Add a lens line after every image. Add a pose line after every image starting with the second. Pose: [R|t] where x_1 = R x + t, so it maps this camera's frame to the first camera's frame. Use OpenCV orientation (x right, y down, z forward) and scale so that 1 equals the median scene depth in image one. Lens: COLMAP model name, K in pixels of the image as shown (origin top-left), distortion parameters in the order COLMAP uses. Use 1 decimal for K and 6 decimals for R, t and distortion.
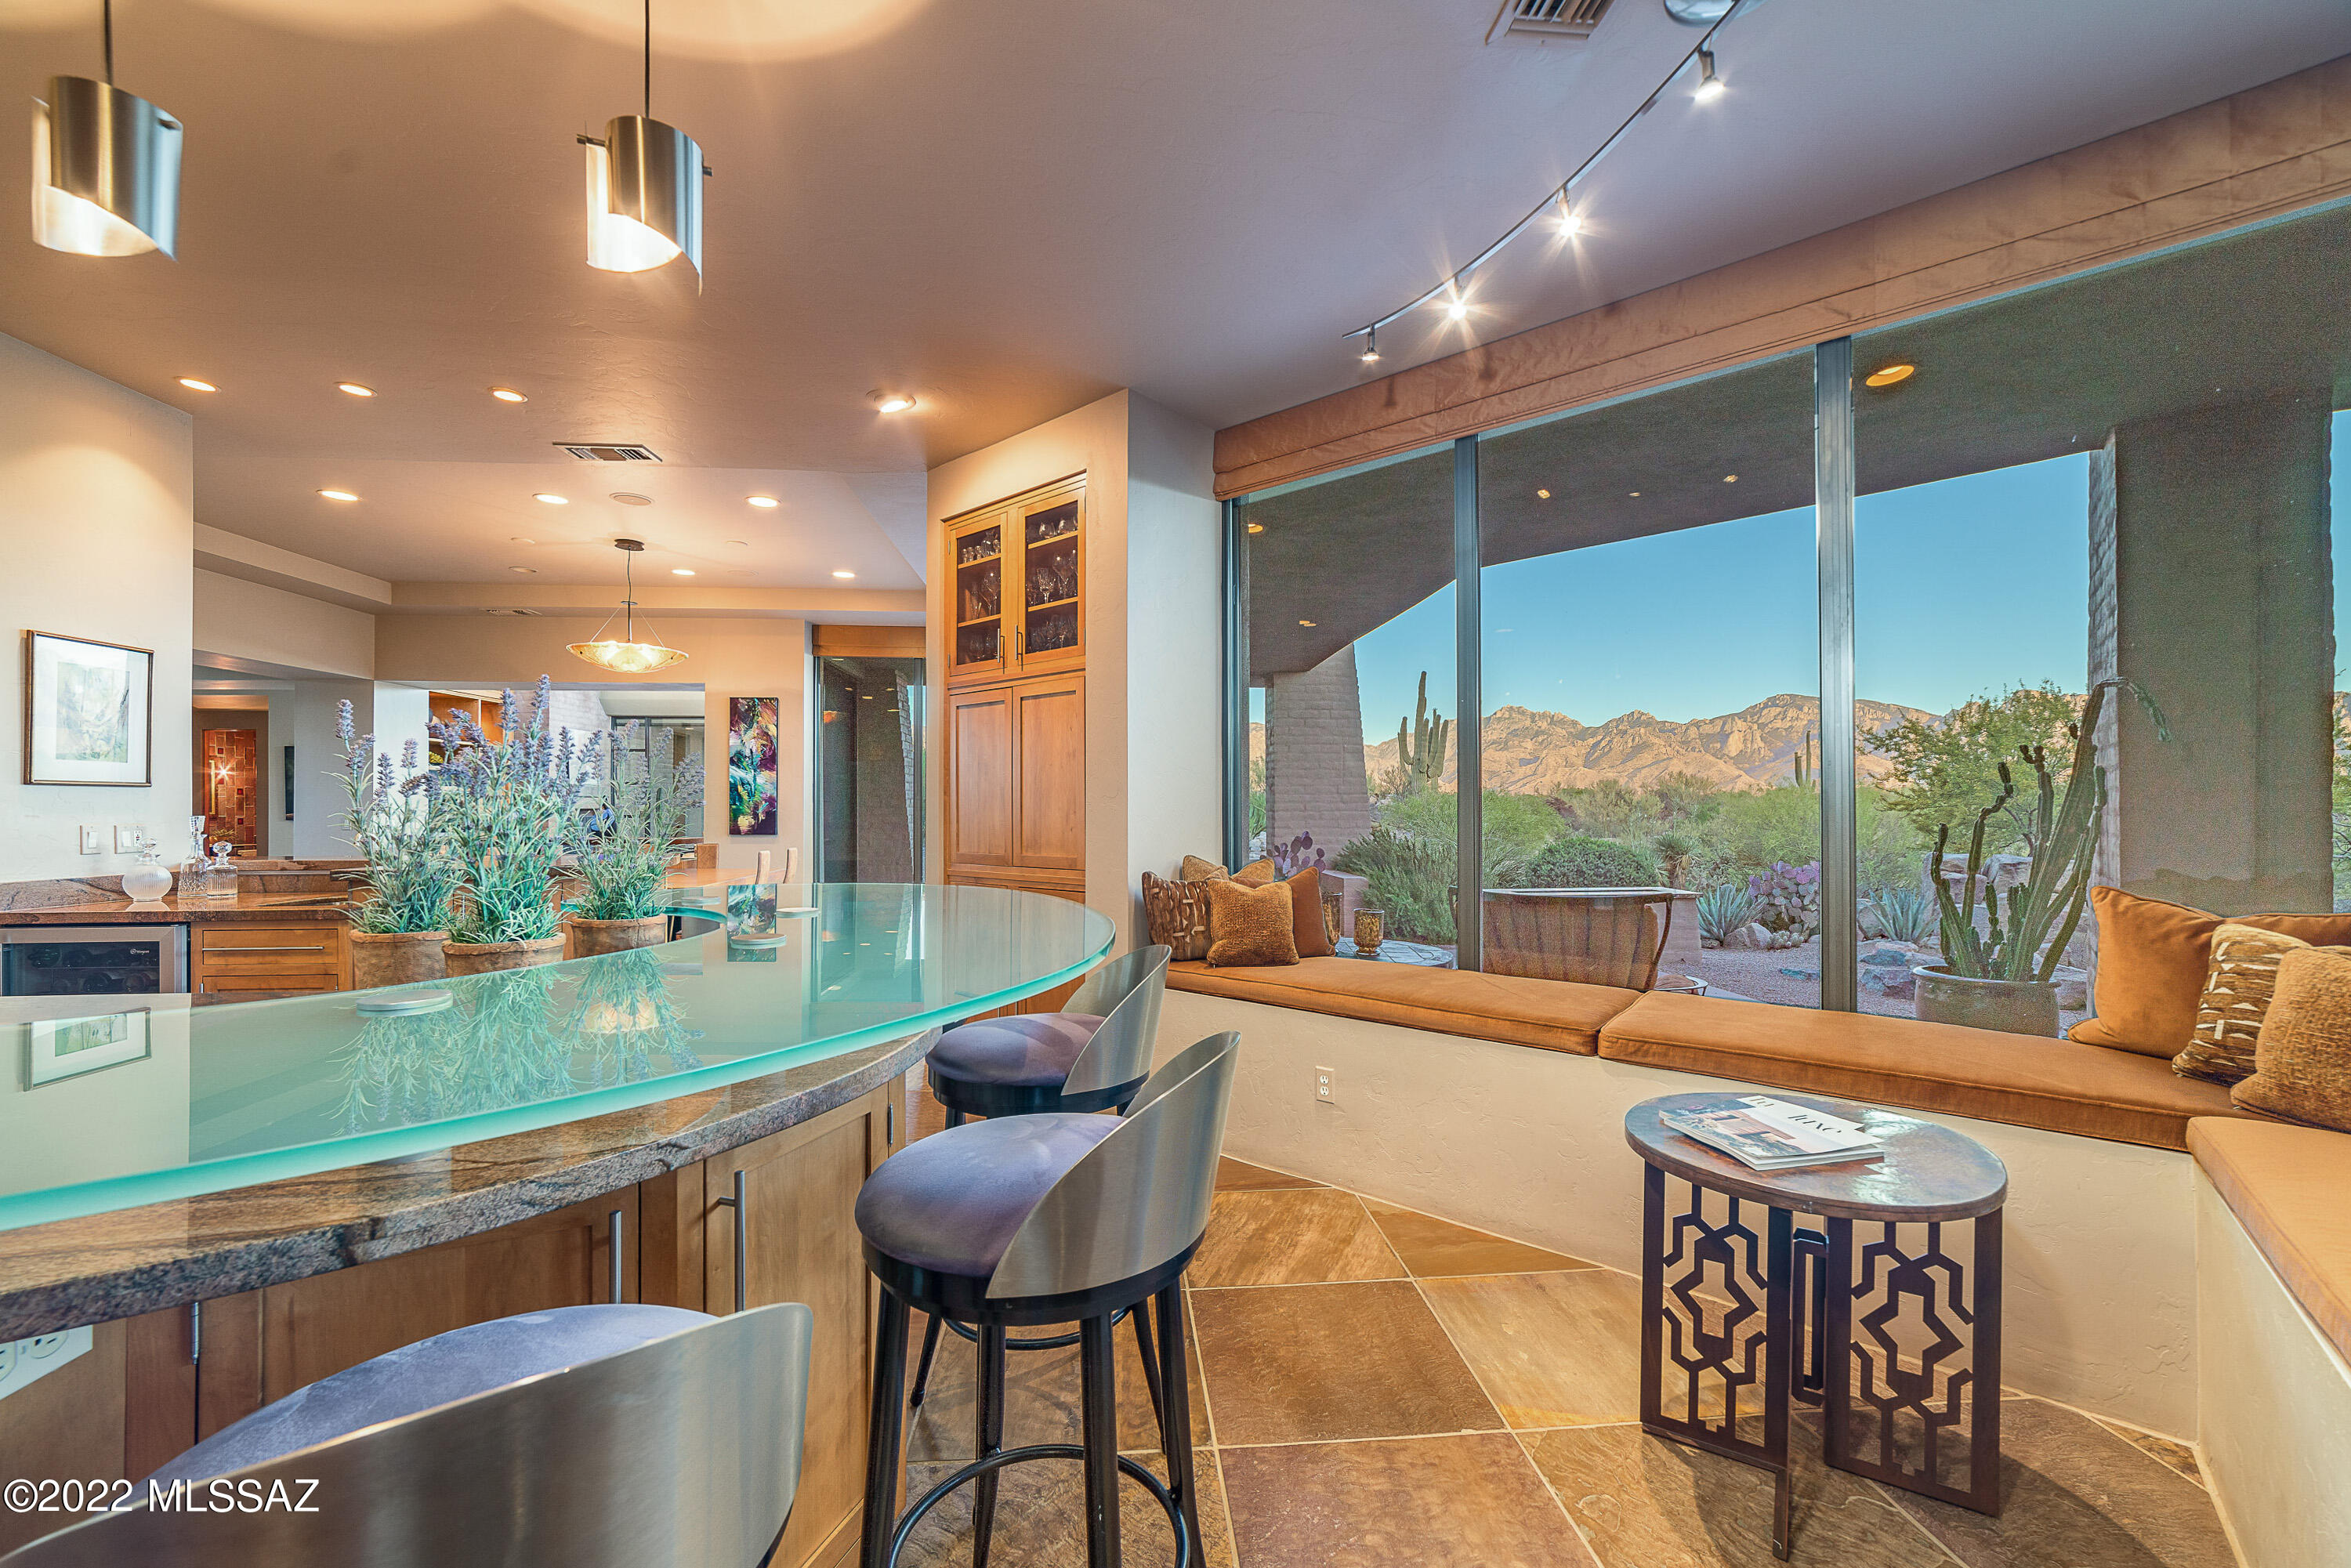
lens RADIAL K [[931.5, 0, 1177.2], [0, 931.5, 802.4], [0, 0, 1]] dist [-0.021479, 0.011749]
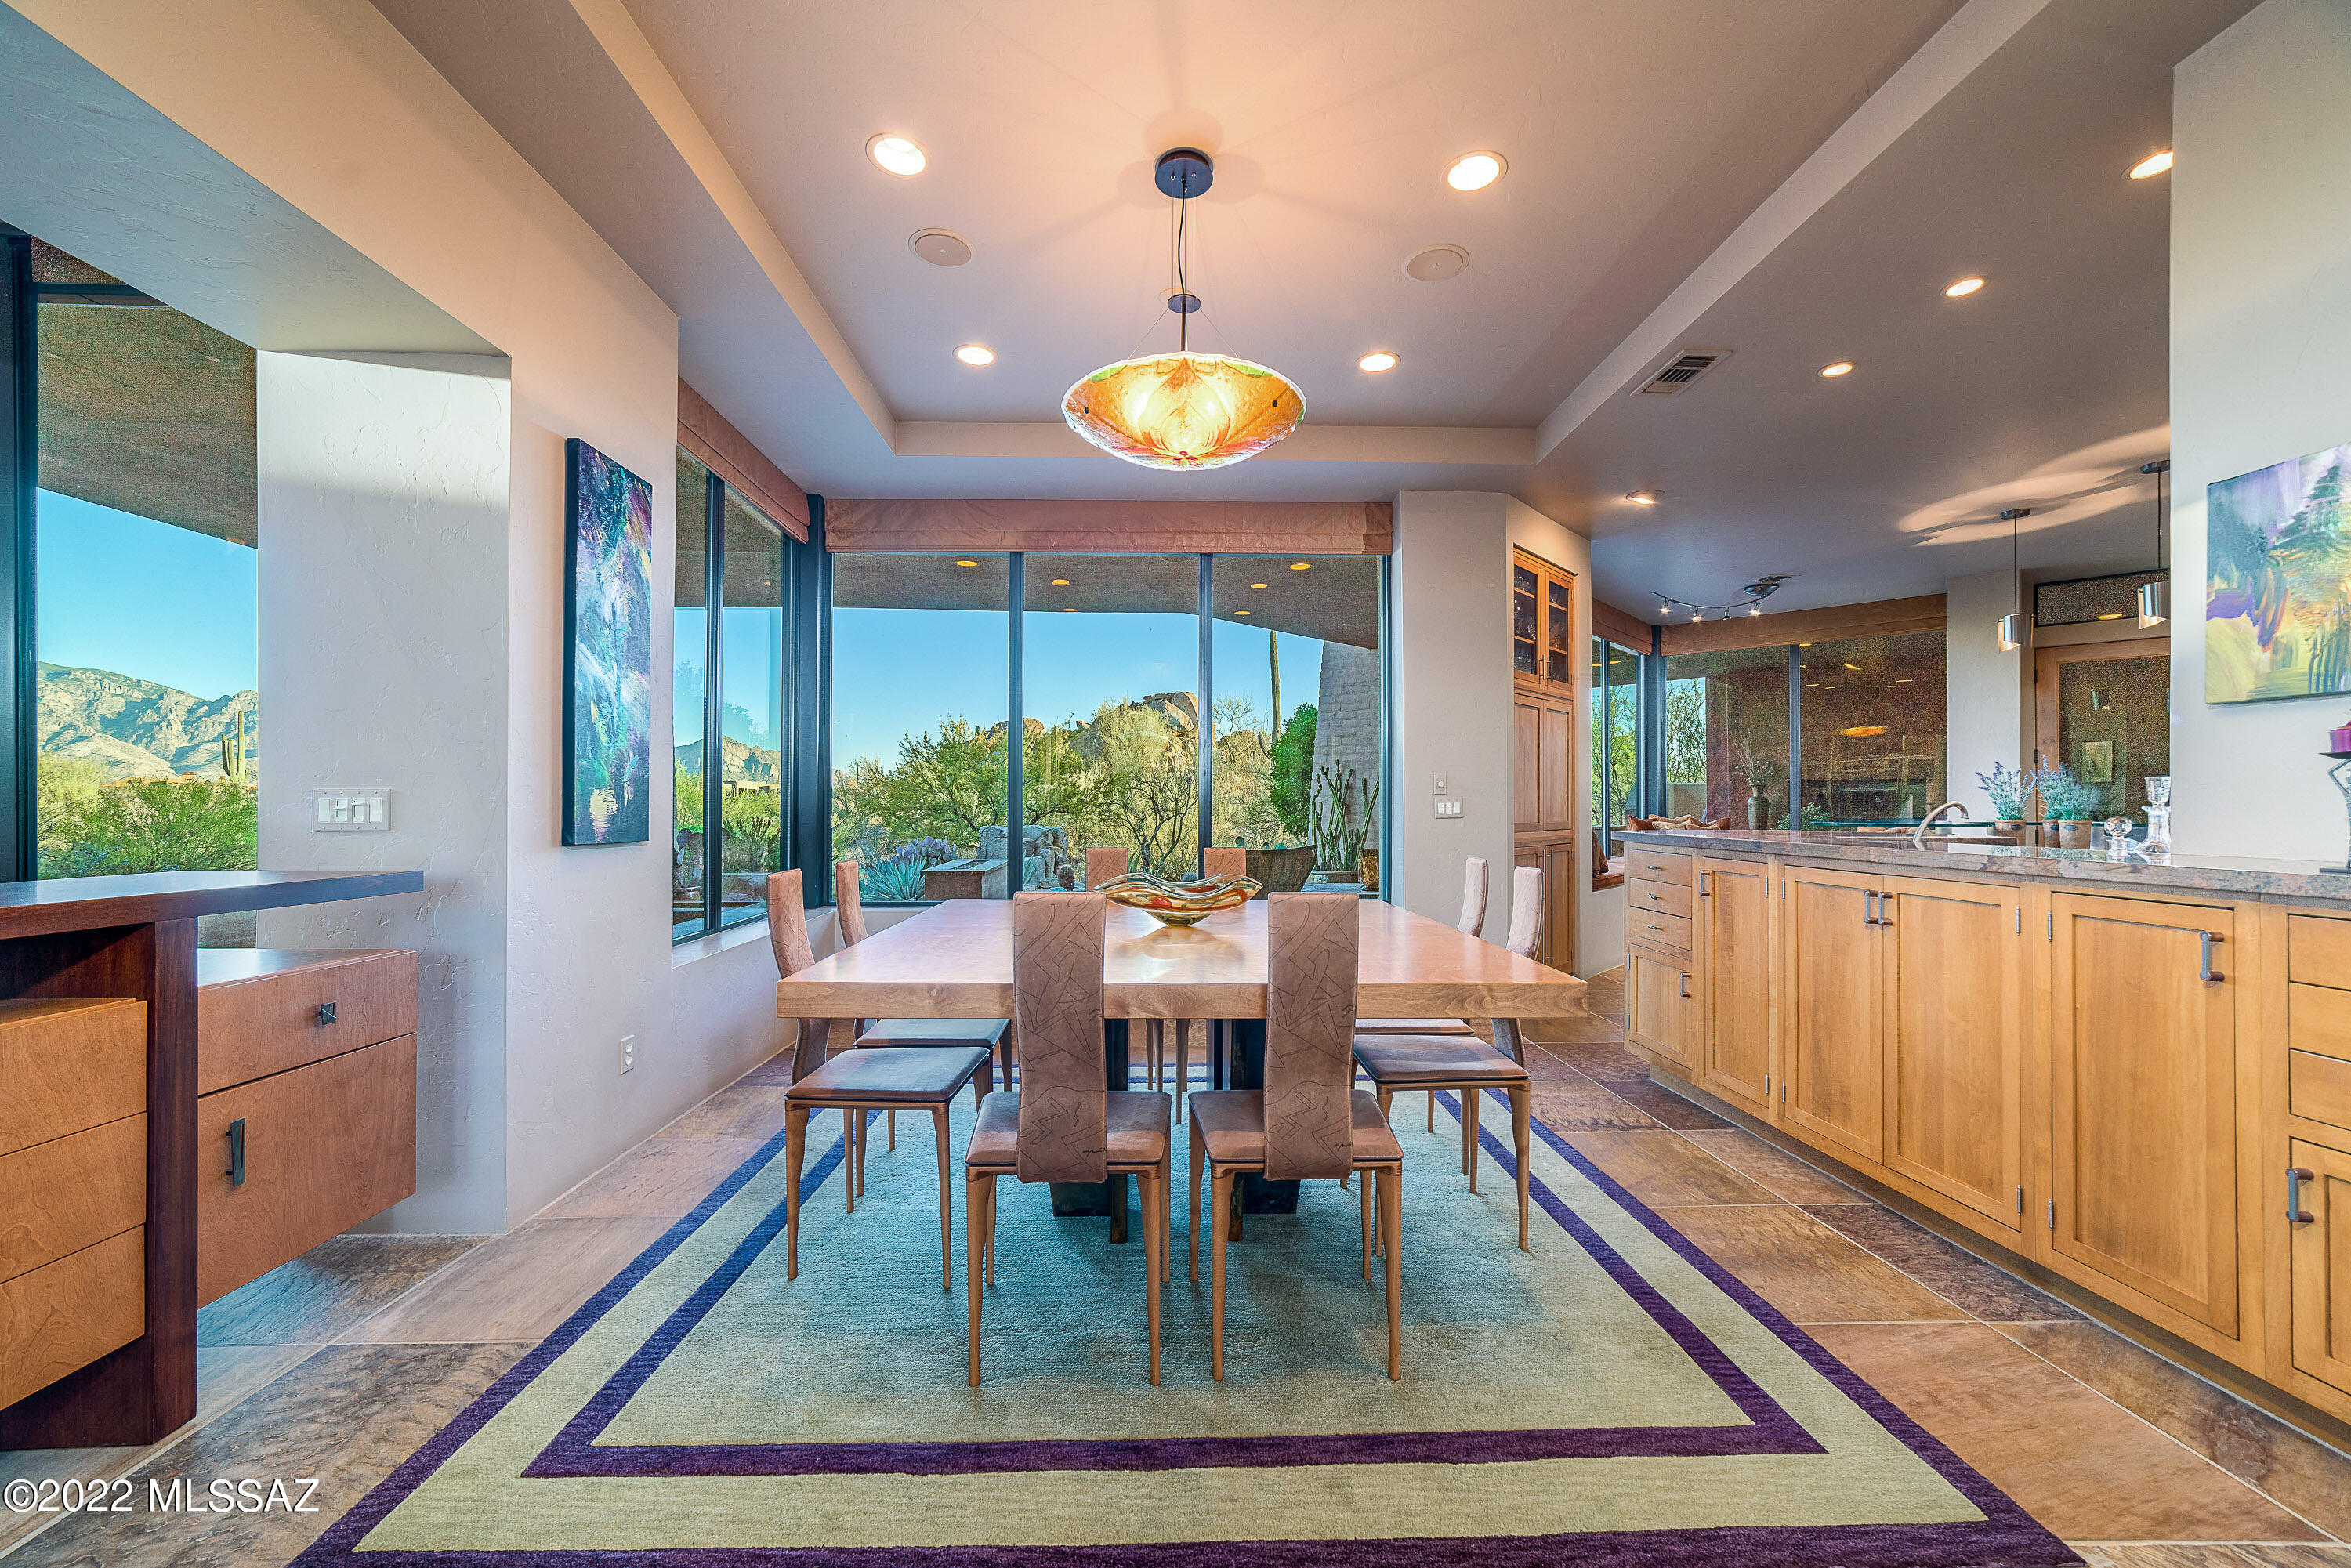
lens RADIAL K [[921.2, 0, 1162.5], [0, 921.2, 793.0], [0, 0, 1]] dist [-0.023757, 0.009739]
pose [[0.055199, 0.013648, 0.998382, -0.804084], [-0.007268, 0.999886, -0.013267, 0.019076], [-0.998449, -0.006524, 0.055292, 0.767199]]
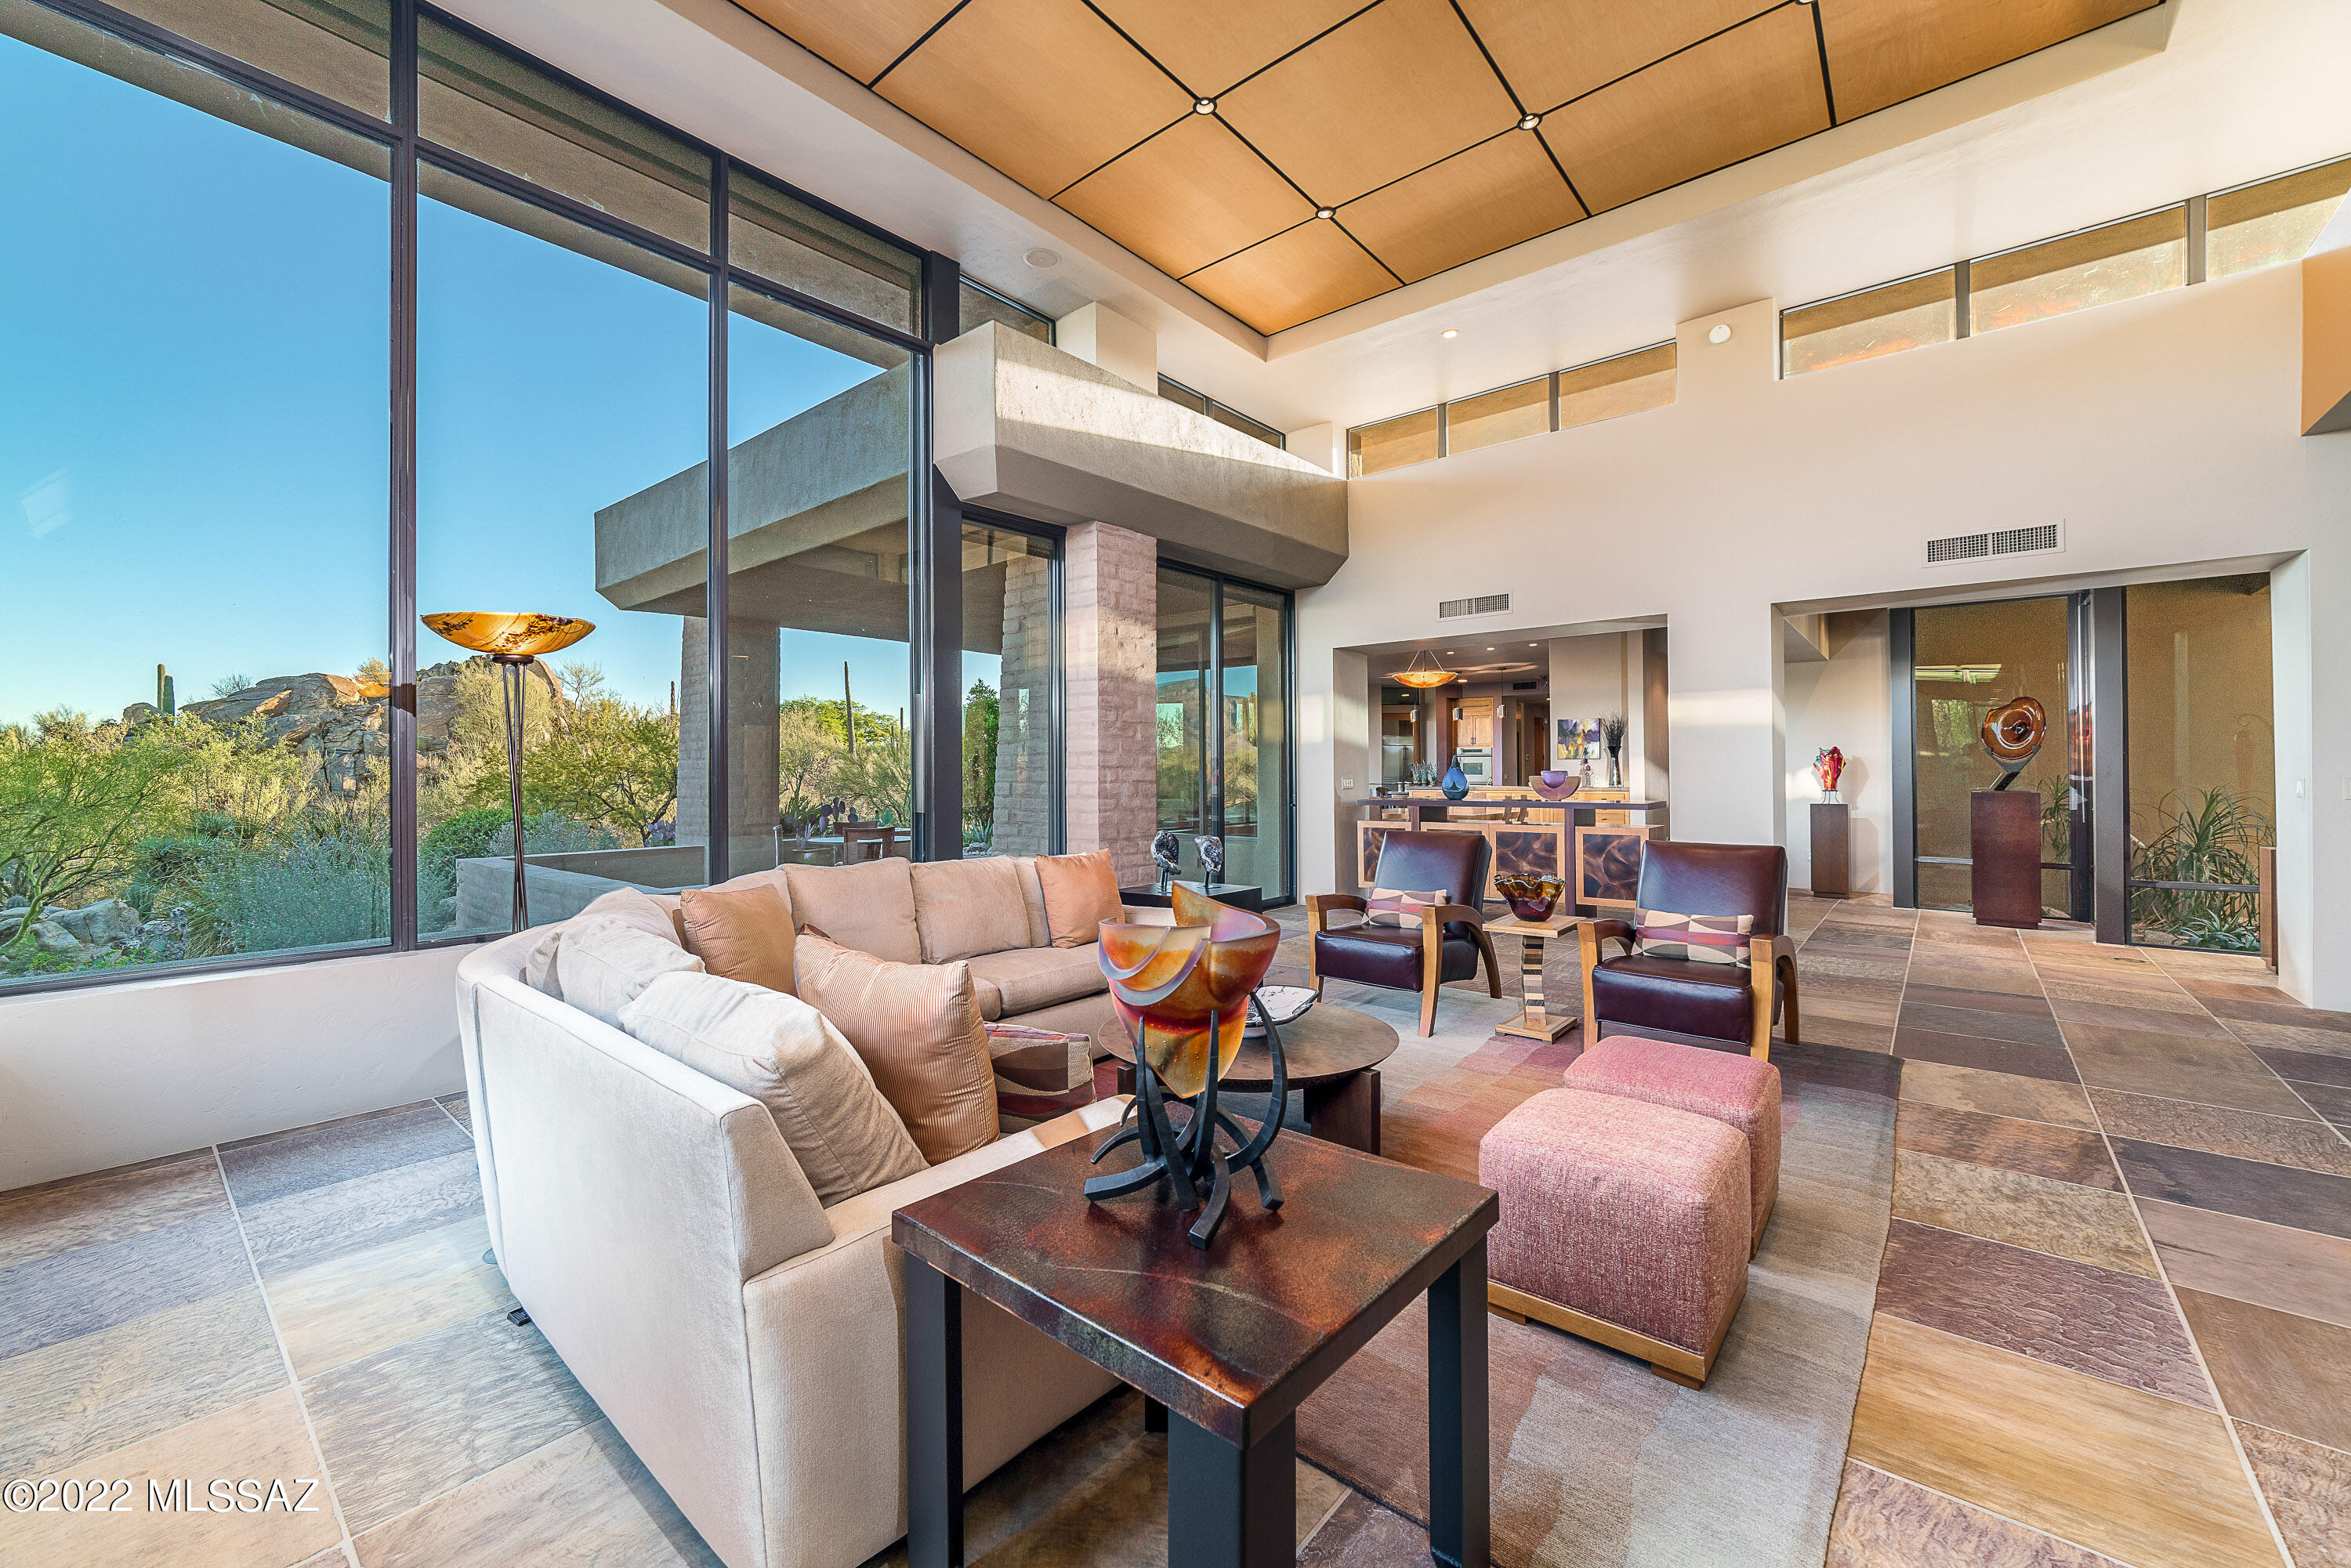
lens RADIAL K [[915.7, 0, 1197.1], [0, 915.7, 759.9], [0, 0, 1]] dist [-0.023867, 0.008777]
pose [[-0.721293, 0.017498, 0.692409, -1.123231], [0.004786, 0.999783, -0.020280, 0.016415], [-0.692614, -0.011314, -0.721220, 1.936694]]
